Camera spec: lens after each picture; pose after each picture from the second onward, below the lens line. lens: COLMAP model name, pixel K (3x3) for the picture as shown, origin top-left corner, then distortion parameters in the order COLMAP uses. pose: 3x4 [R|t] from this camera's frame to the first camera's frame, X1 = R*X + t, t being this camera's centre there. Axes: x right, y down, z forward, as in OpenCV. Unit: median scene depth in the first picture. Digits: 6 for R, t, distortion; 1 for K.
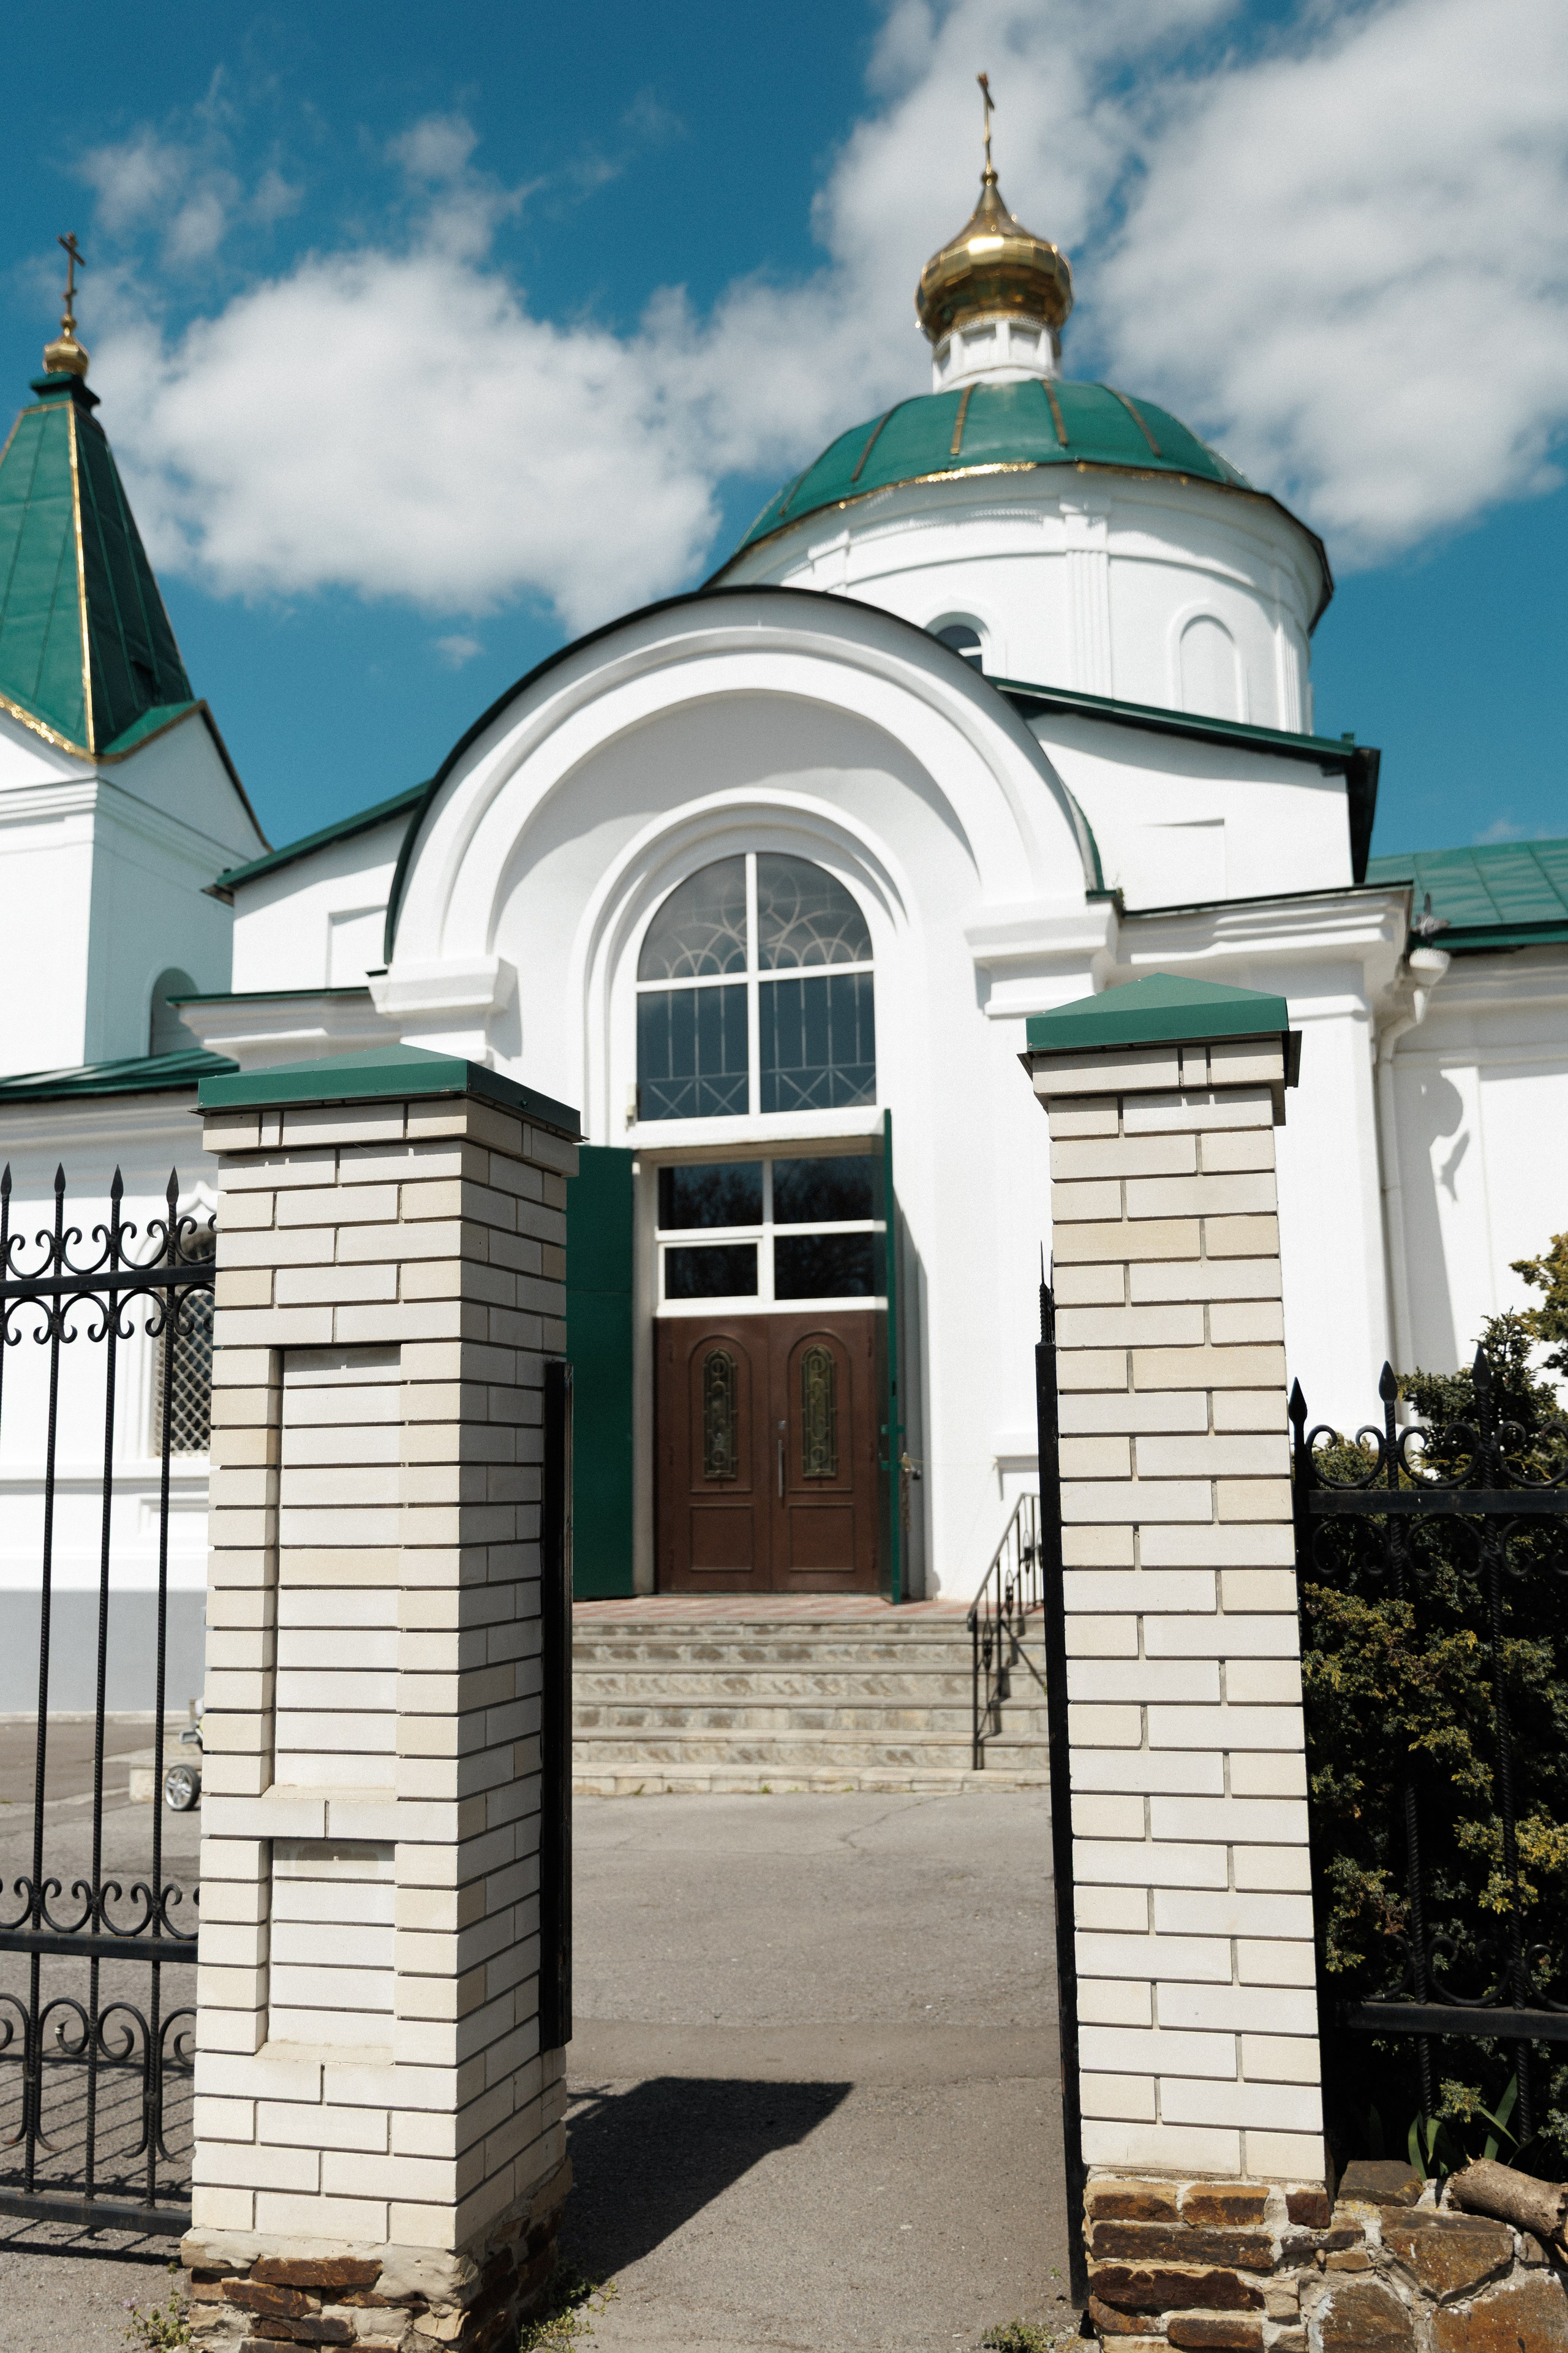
lens RADIAL K [[2059.5, 0, 754.3], [0, 2059.5, 1132.1], [0, 0, 1]] dist [0.003920, 0.075958]
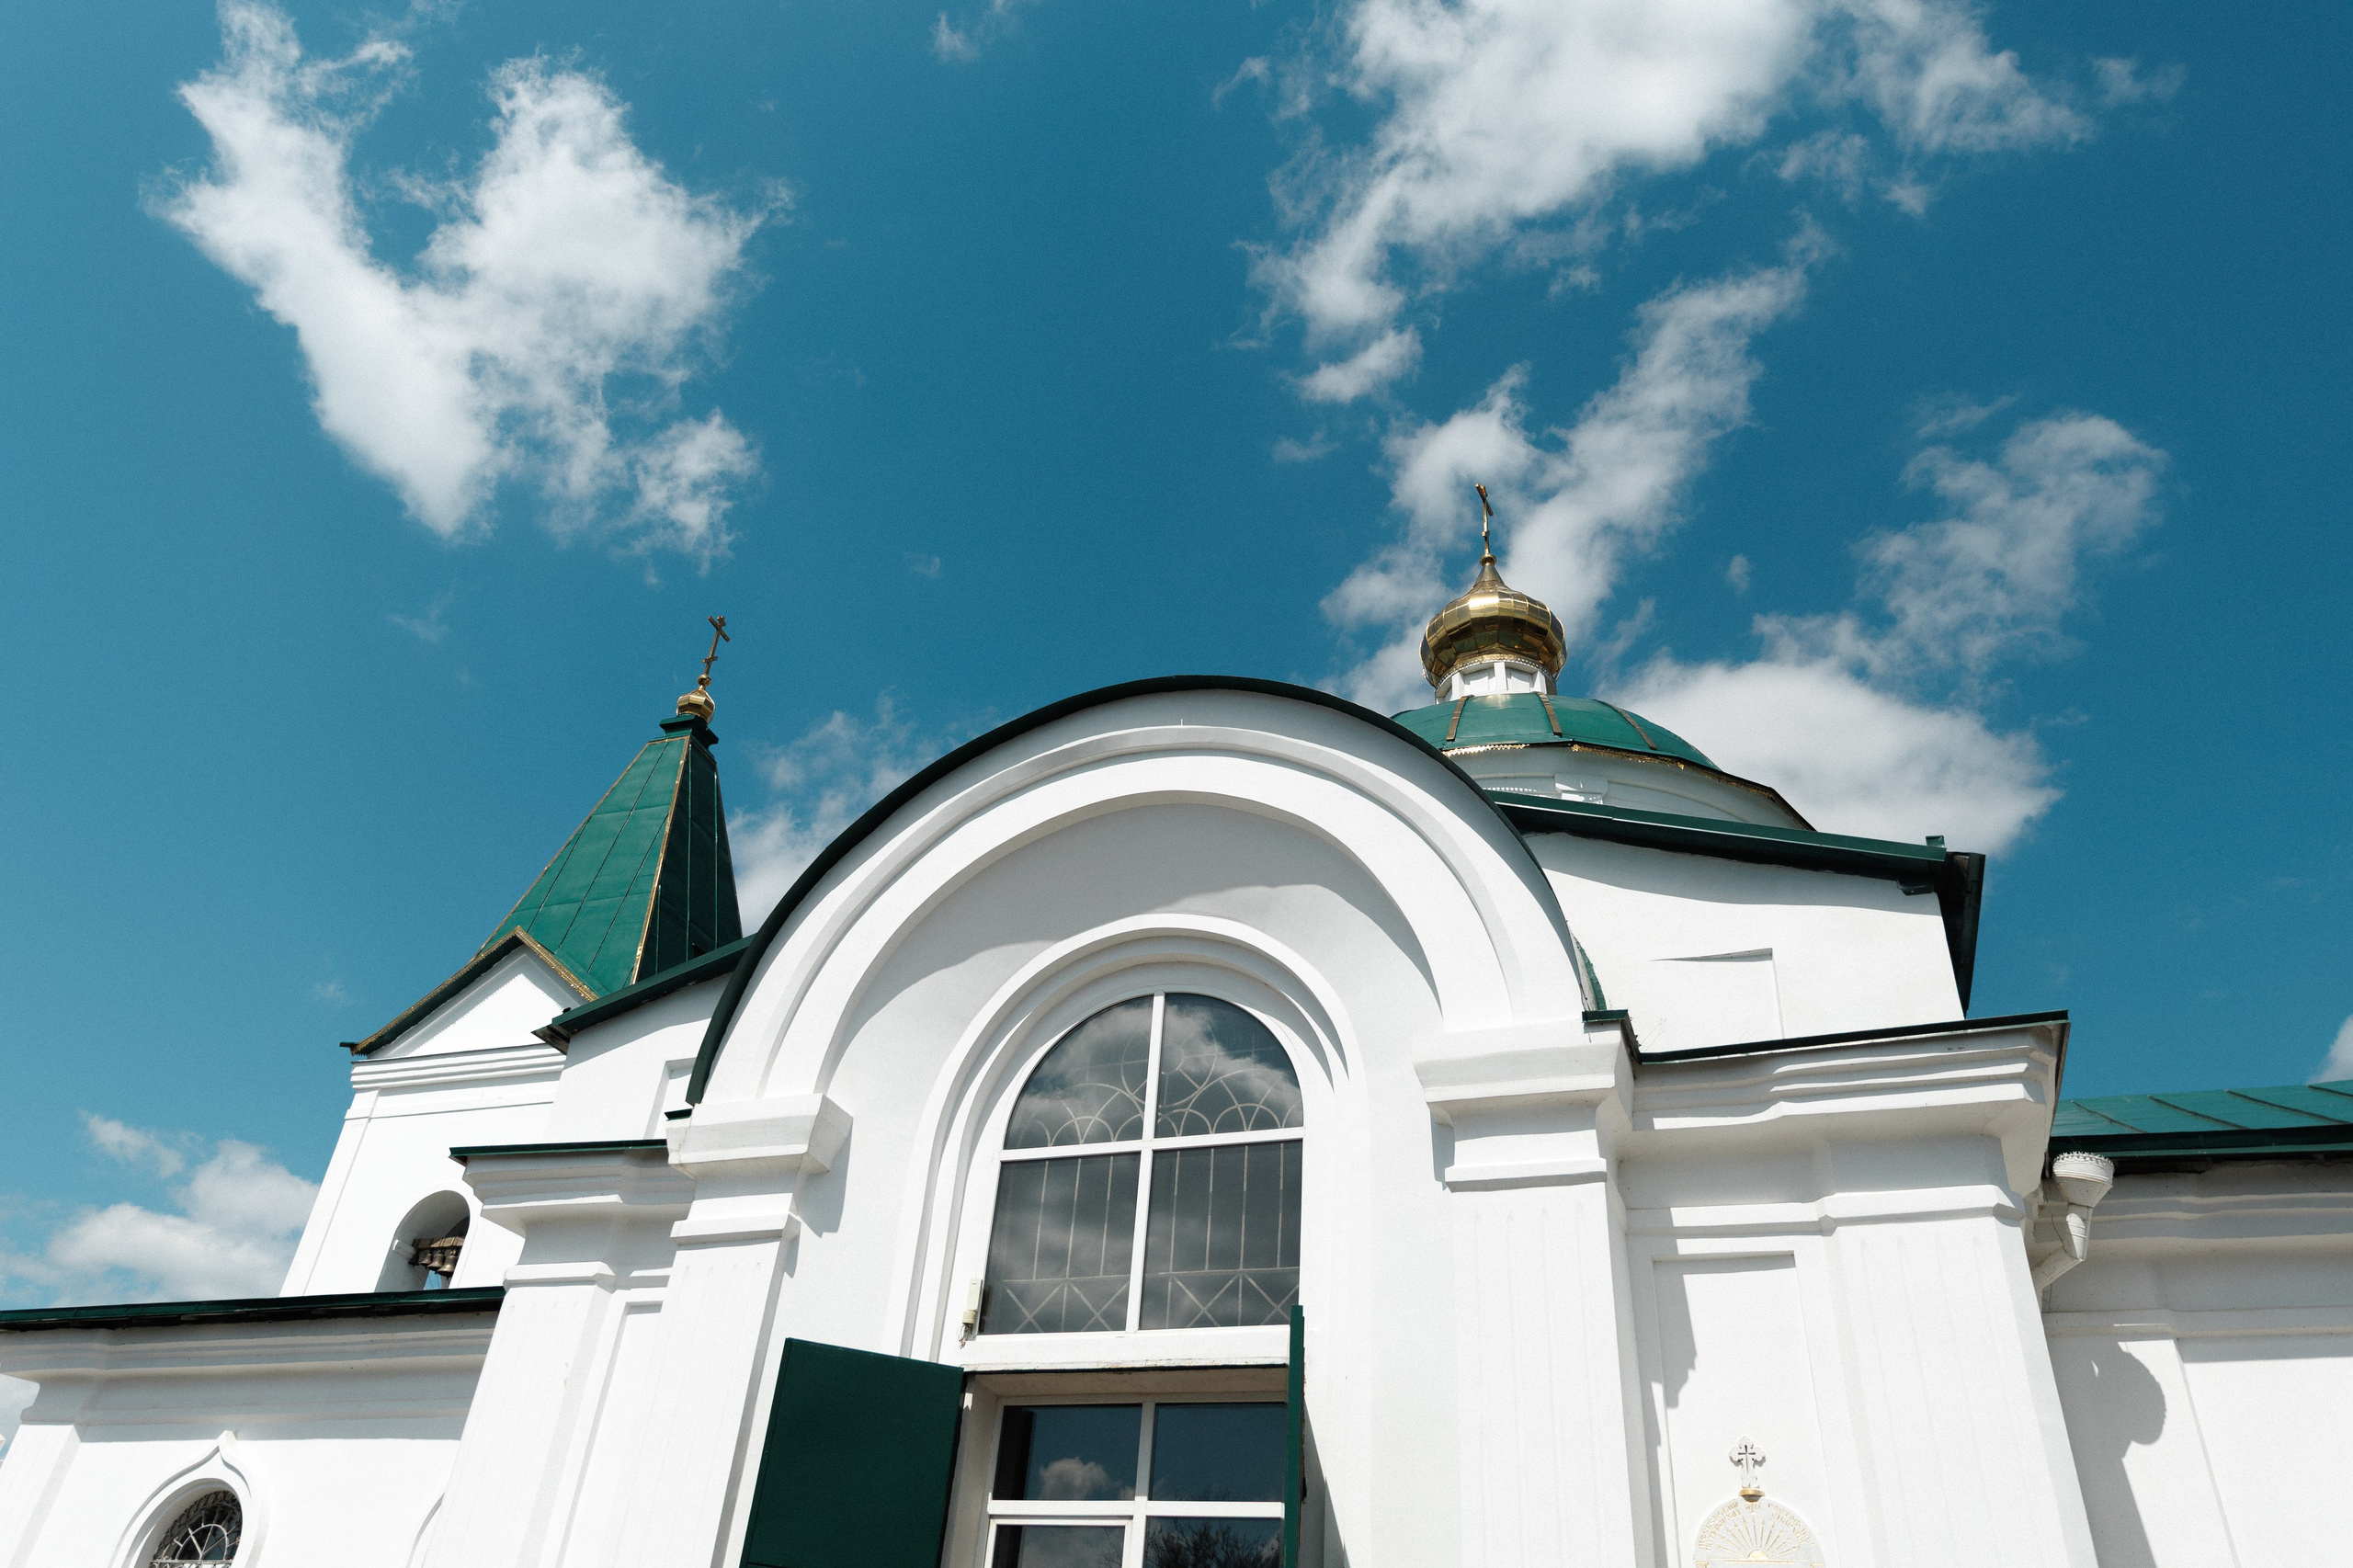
lens RADIAL K [[1657.7, 0, 1142.8], [0, 1657.7, 775.5], [0, 0, 1]] dist [0.015778, -0.019997]
pose [[0.992430, 0.034140, -0.117972, 0.066582], [-0.081200, 0.903067, -0.421755, 0.061483], [0.092138, 0.428142, 0.899002, 0.388483]]
